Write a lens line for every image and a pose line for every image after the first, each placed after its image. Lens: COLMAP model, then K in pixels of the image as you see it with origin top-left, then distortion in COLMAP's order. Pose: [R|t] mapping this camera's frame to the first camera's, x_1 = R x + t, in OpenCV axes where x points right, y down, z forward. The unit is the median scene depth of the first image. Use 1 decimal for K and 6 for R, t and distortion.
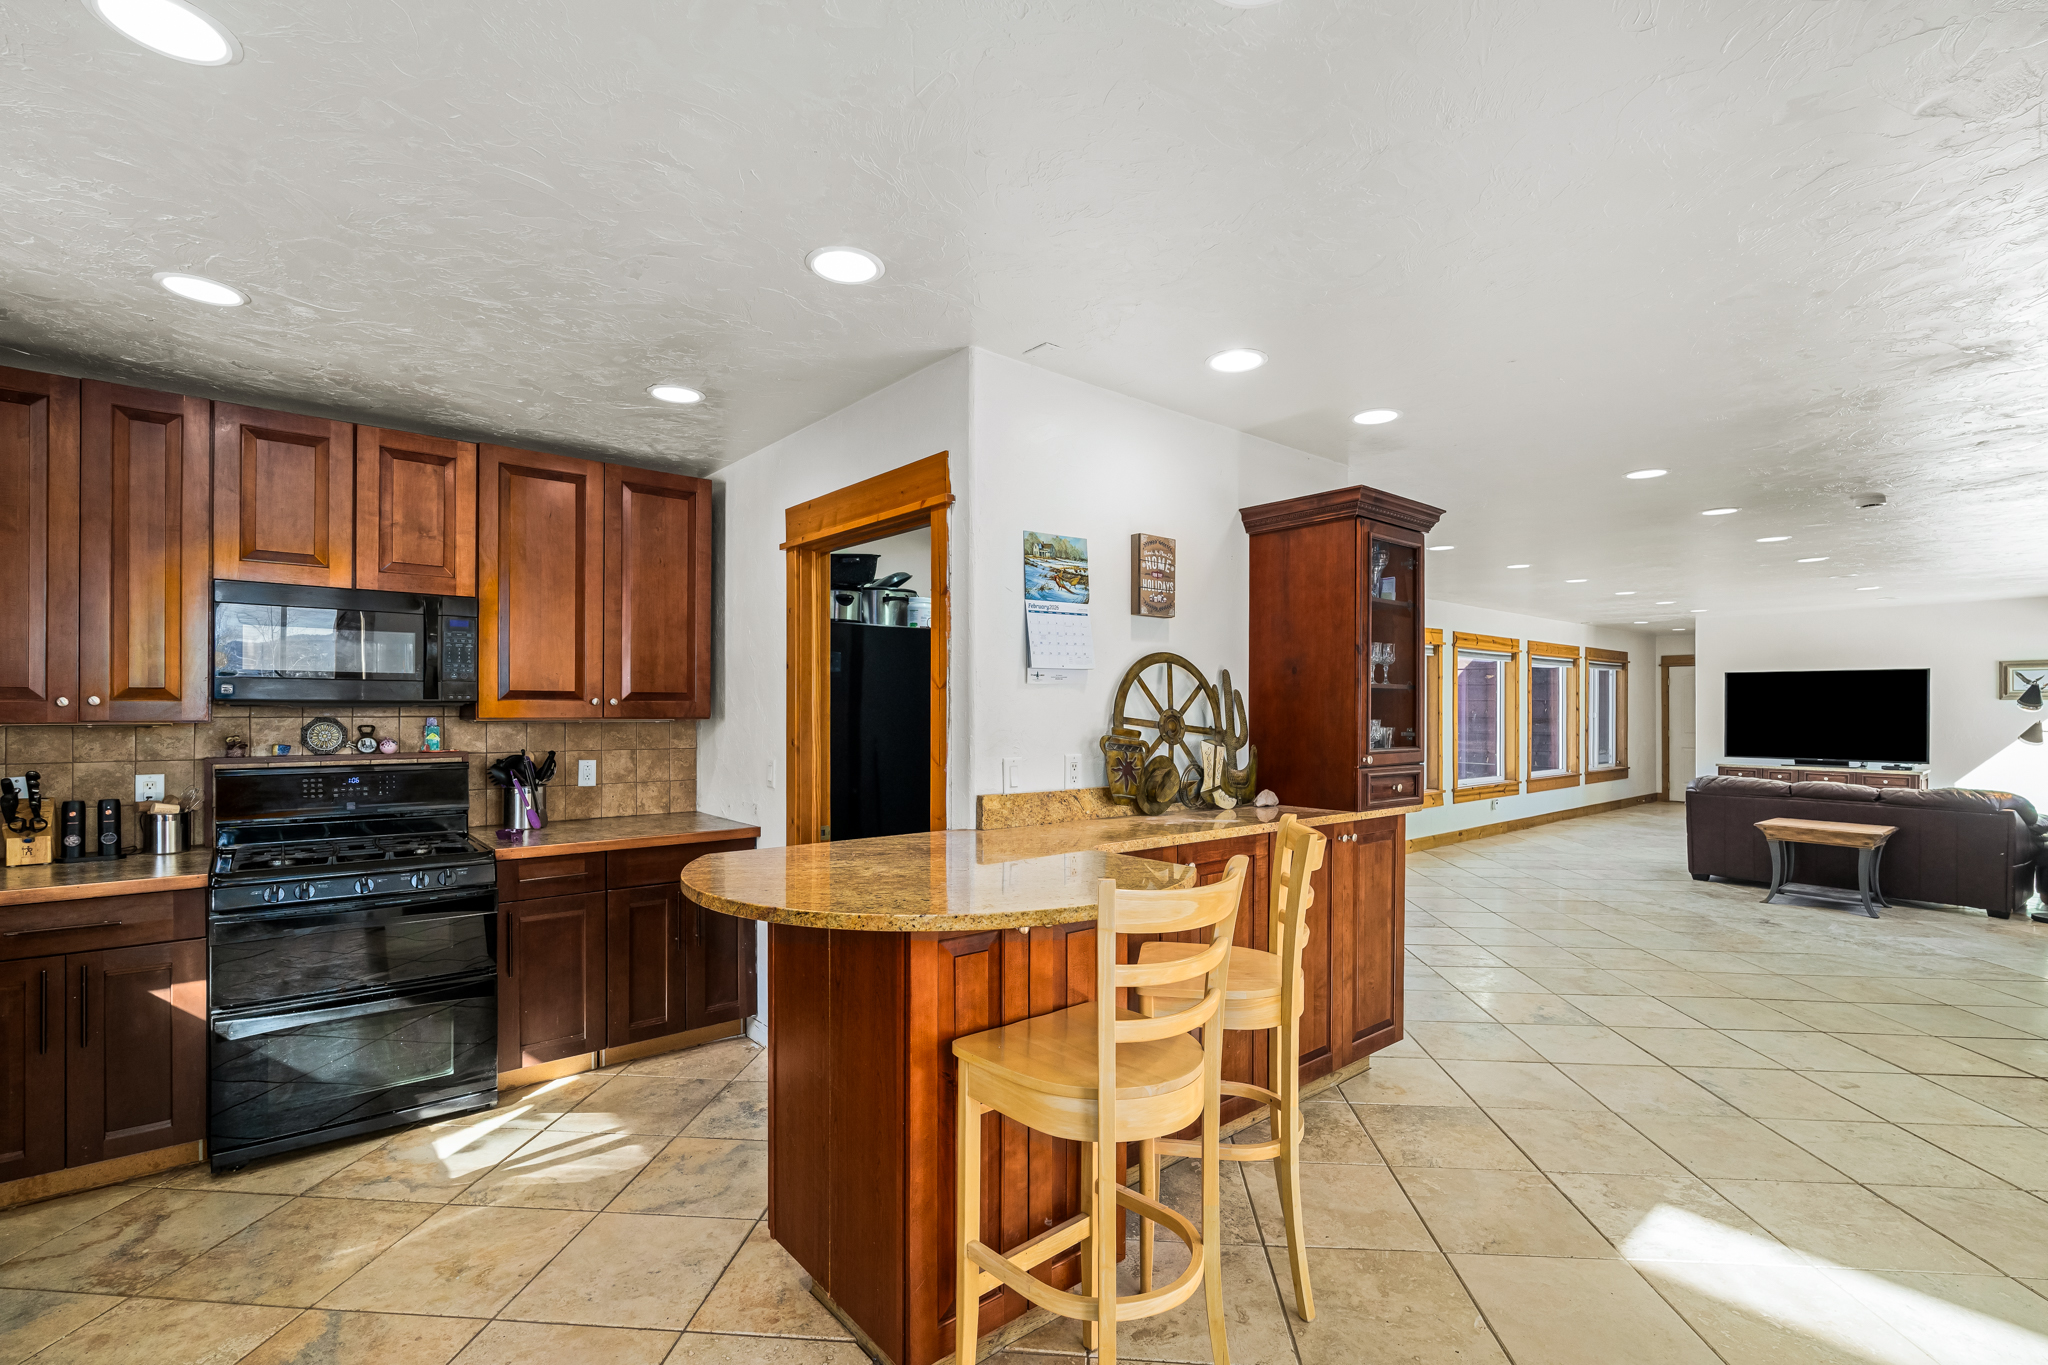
lens RADIAL K [[905.2, 0, 1025.8], [0, 905.2, 711.8], [0, 0, 1]] dist [-0.007750, 0.000412]
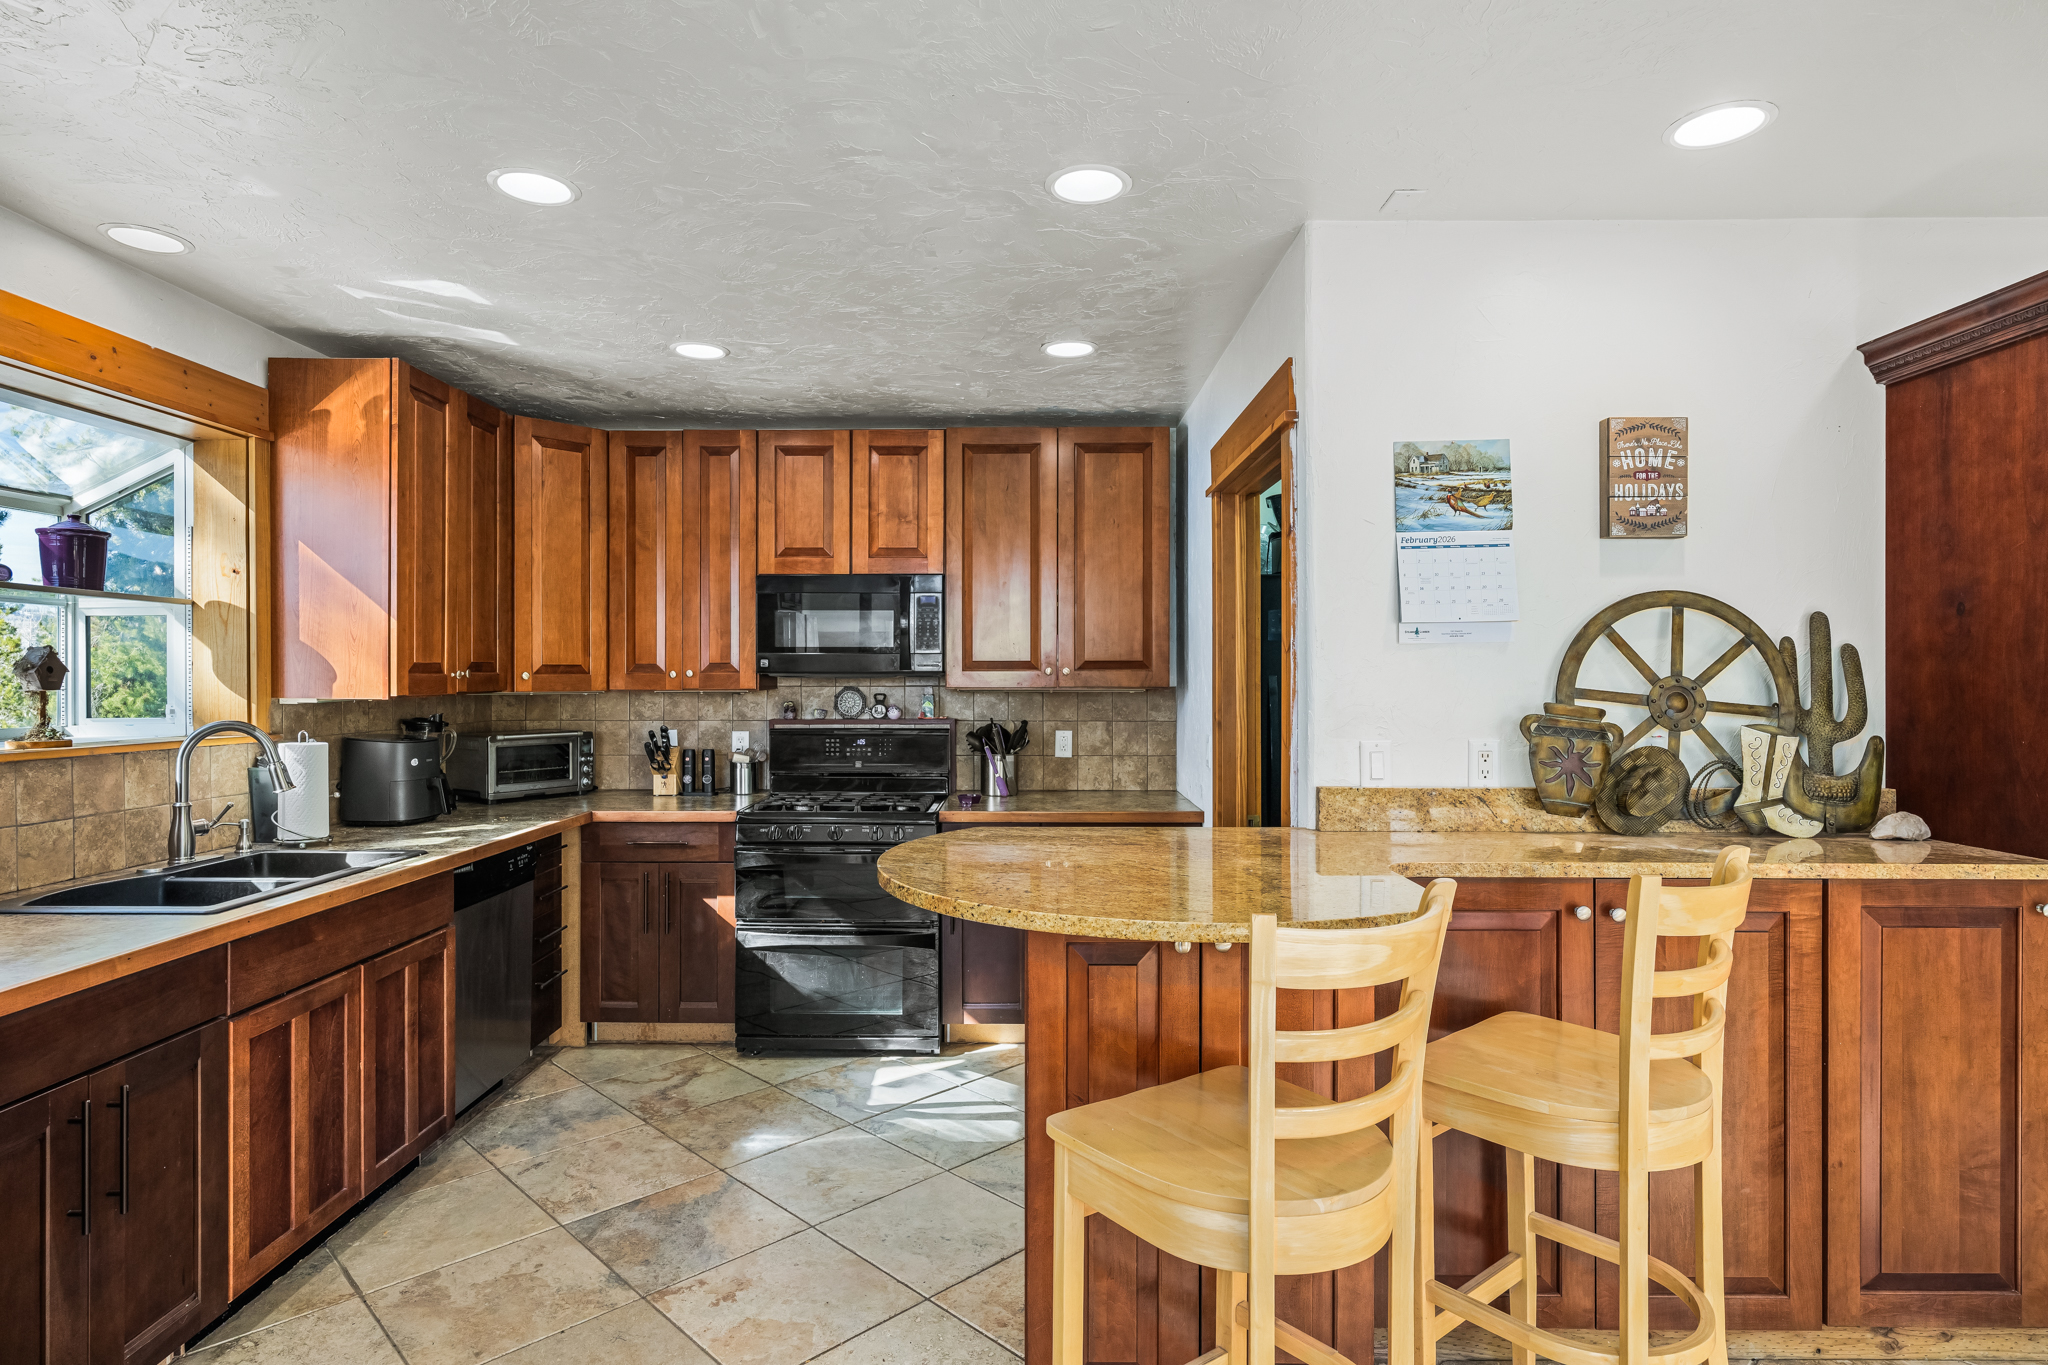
lens RADIAL K [[1079.3, 0, 1016.2], [0, 1079.3, 675.1], [0, 0, 1]] dist [-0.009185, 0.000853]
pose [[0.759465, -0.004596, -0.650532, 0.300118], [0.000314, 0.999978, -0.006699, 0.001122], [0.650548, 0.004883, 0.759449, 0.094933]]
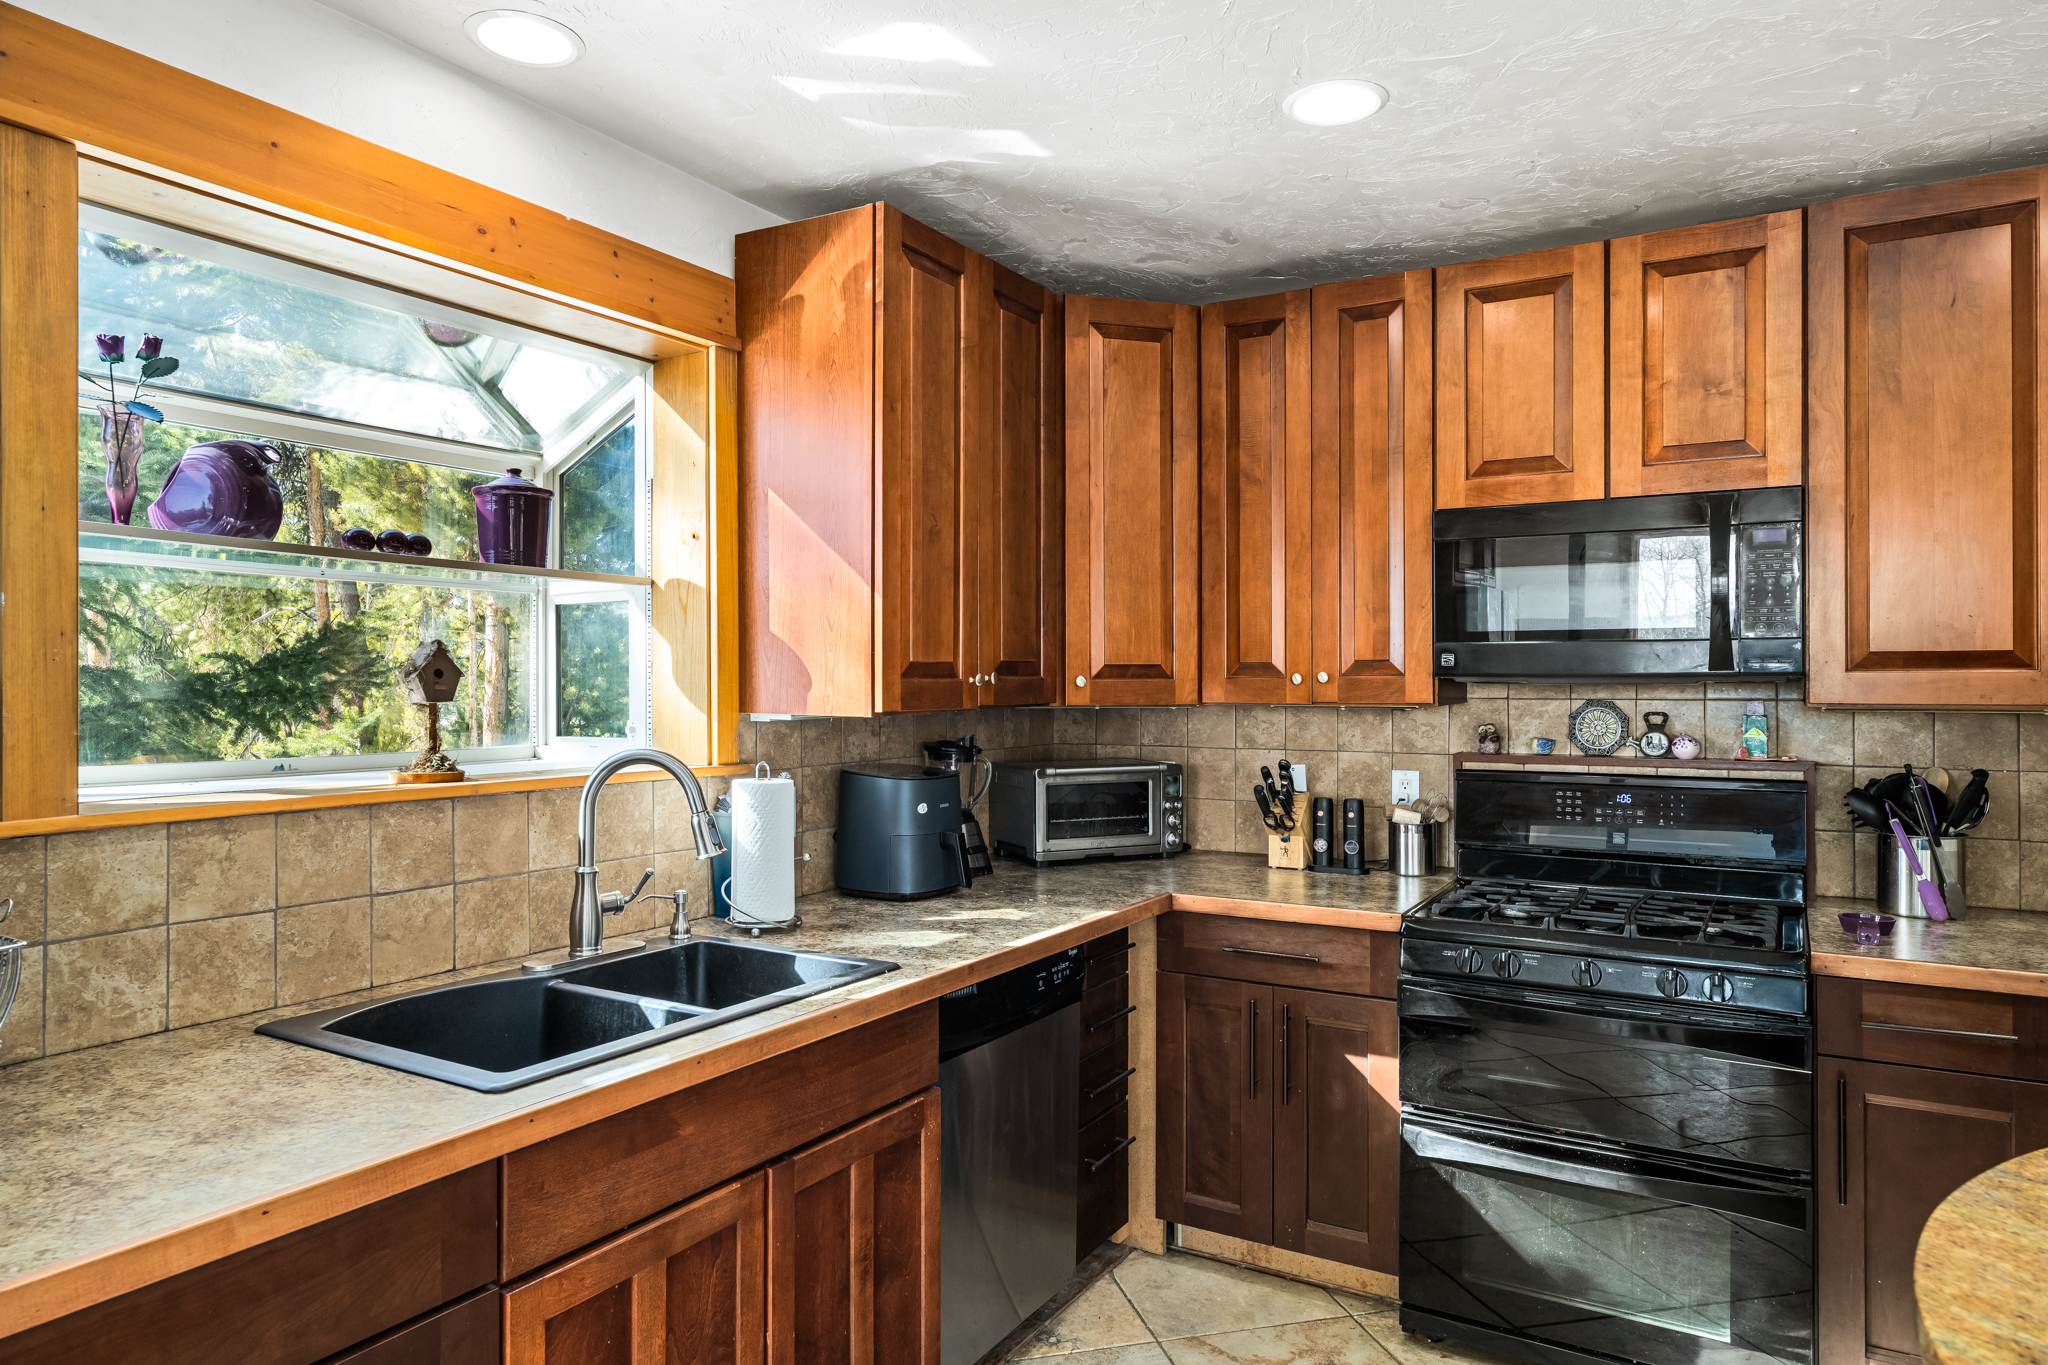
lens RADIAL K [[1276.3, 0, 1027.3], [0, 1276.3, 675.3], [0, 0, 1]] dist [-0.006555, 0.011367]
pose [[0.324395, -0.008247, -0.945886, -0.026606], [-0.002403, 0.999952, -0.009542, -0.001863], [0.945919, 0.005368, 0.324360, 0.315806]]
